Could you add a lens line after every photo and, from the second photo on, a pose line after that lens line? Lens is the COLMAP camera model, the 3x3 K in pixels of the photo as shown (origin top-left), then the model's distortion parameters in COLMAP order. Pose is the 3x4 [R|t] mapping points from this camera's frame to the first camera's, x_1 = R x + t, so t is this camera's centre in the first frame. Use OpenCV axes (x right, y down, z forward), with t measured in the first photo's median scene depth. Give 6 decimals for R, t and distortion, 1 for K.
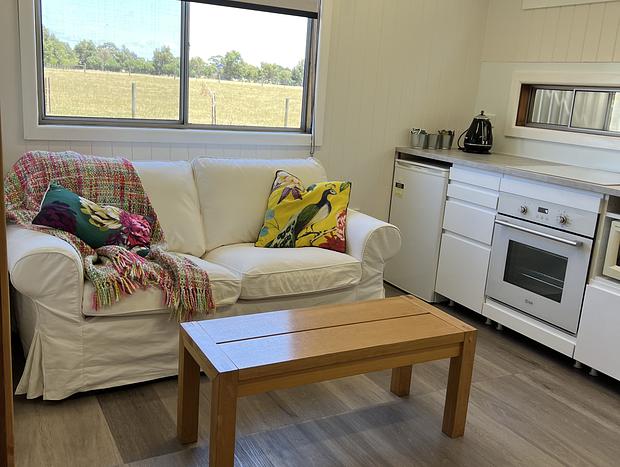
lens RADIAL K [[624.8, 0, 311.8], [0, 624.8, 233.6], [0, 0, 1]] dist [0.042389, 0.000000]
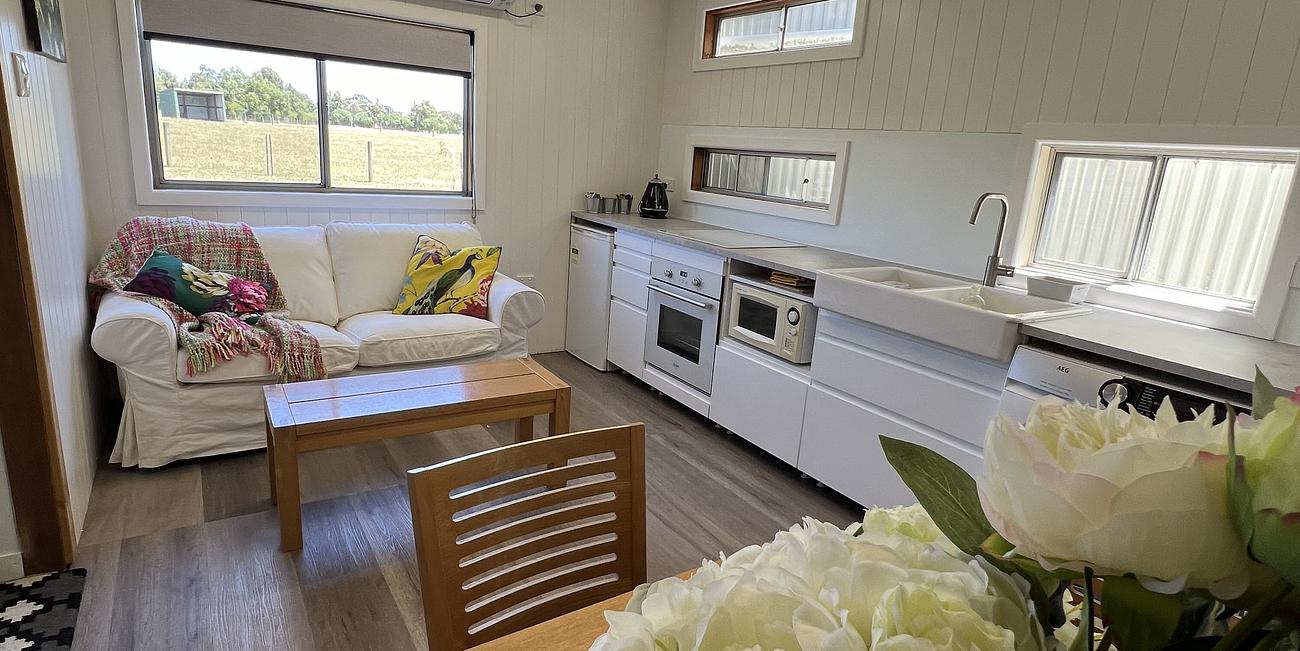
lens RADIAL K [[705.4, 0, 661.2], [0, 705.4, 326.3], [0, 0, 1]] dist [-0.007490, -0.000993]
pose [[0.996316, -0.015711, 0.084310, 0.233394], [0.013947, 0.999672, 0.021467, 0.022322], [-0.084620, -0.020212, 0.996208, -0.126115]]
